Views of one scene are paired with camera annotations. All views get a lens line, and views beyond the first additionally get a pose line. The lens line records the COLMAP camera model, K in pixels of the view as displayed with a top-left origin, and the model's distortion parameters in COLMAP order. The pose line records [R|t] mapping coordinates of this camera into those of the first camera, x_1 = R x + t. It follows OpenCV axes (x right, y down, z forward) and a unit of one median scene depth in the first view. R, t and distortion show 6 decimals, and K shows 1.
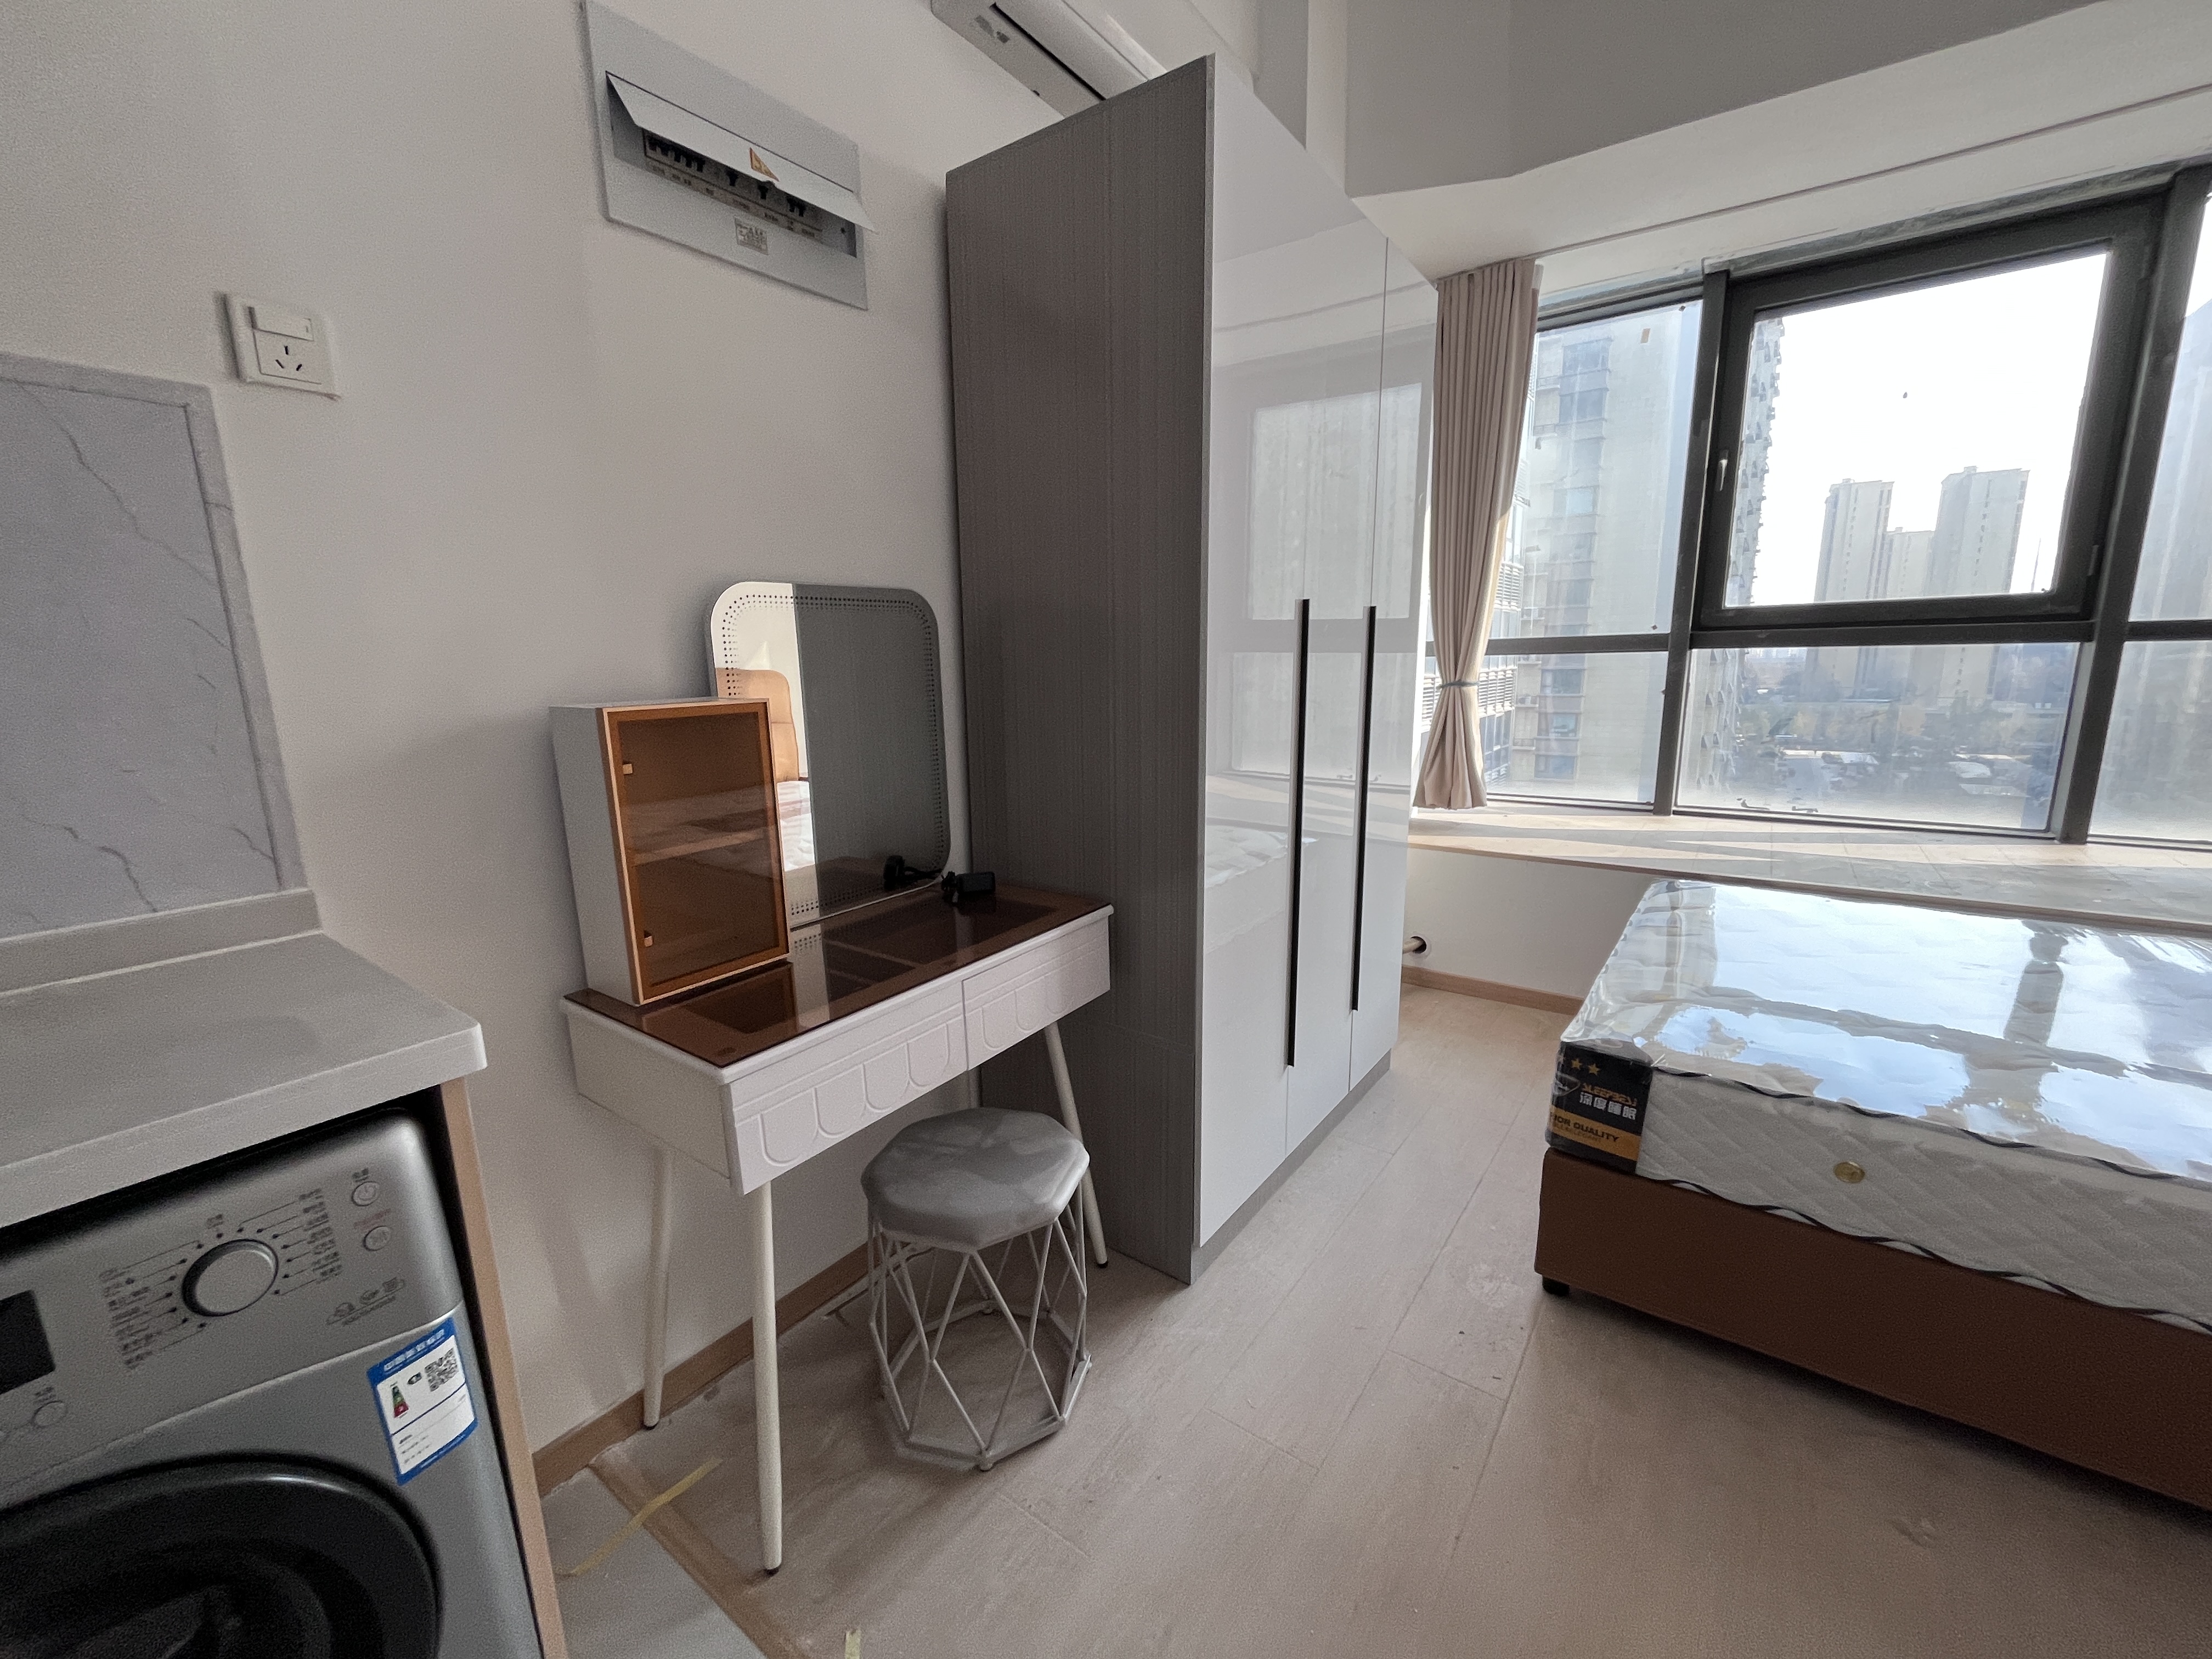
lens RADIAL K [[899.7, 0, 1101.5], [0, 899.7, 829.7], [0, 0, 1]] dist [-0.003429, -0.000094]
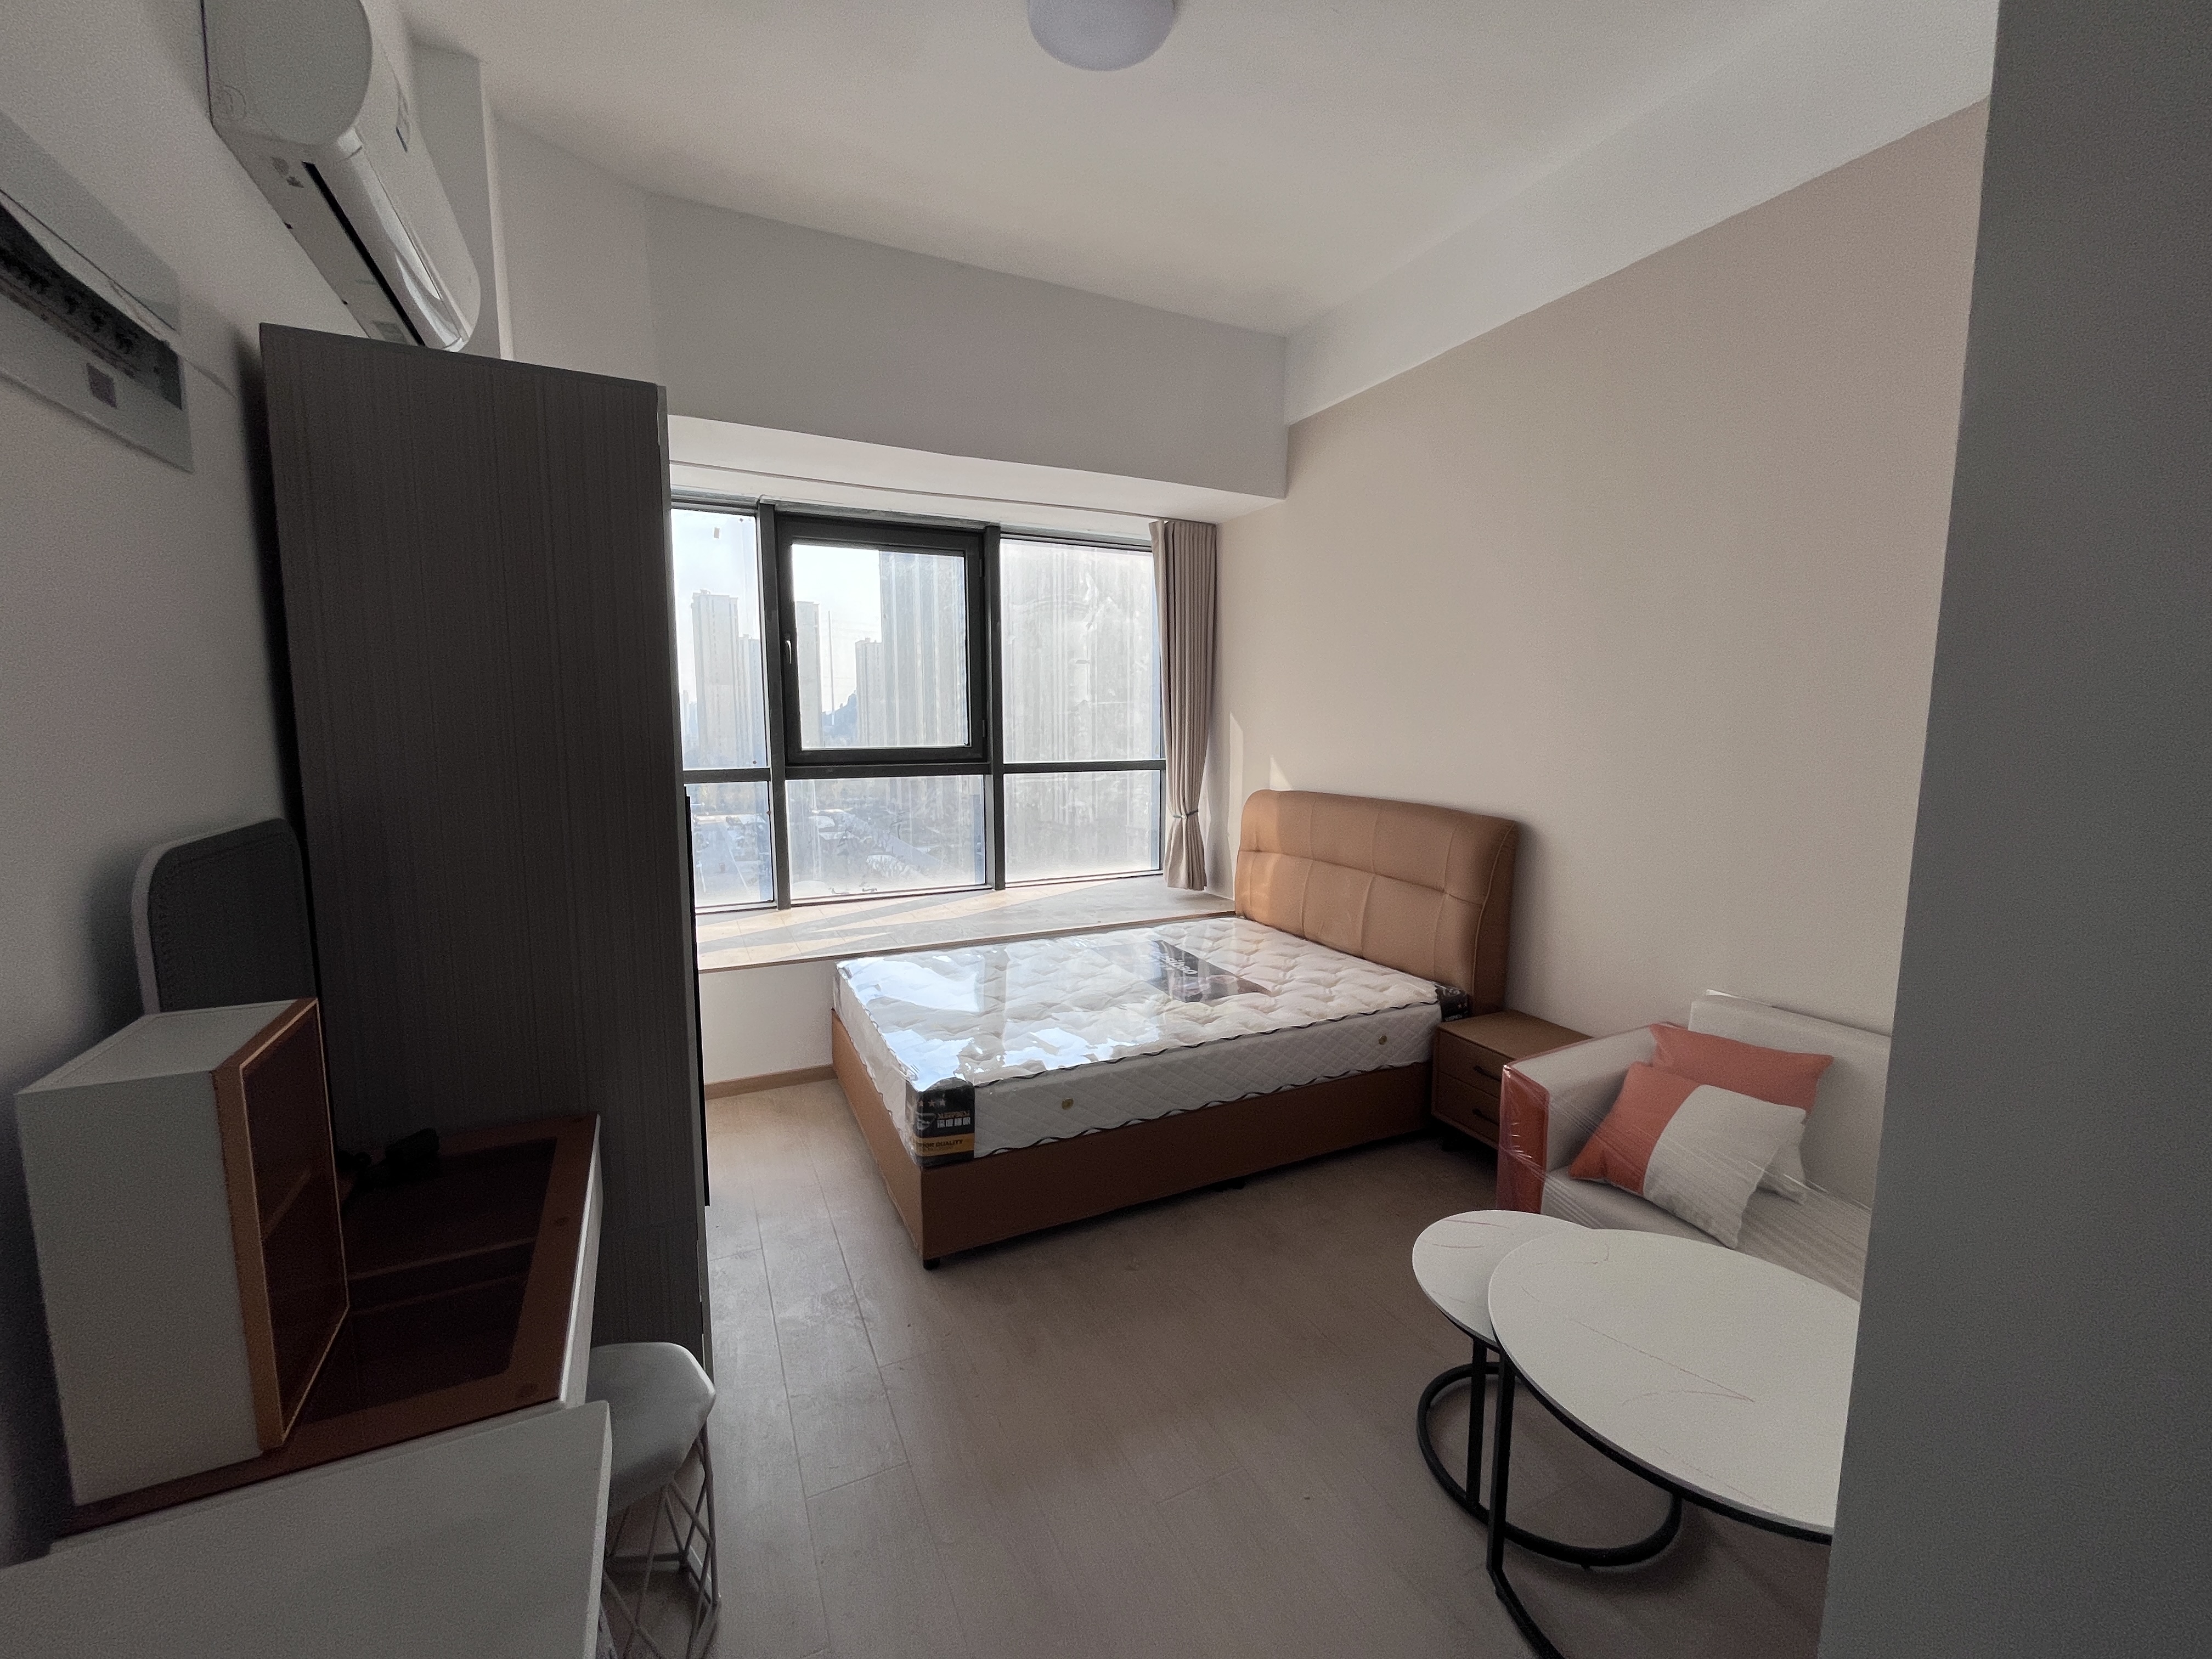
lens RADIAL K [[899.7, 0, 1101.5], [0, 899.7, 829.7], [0, 0, 1]] dist [-0.003429, -0.000094]
pose [[0.466310, -0.086578, 0.880375, -0.580592], [0.158775, 0.987229, 0.012988, -0.153071], [-0.870256, 0.133725, 0.474101, -0.010188]]
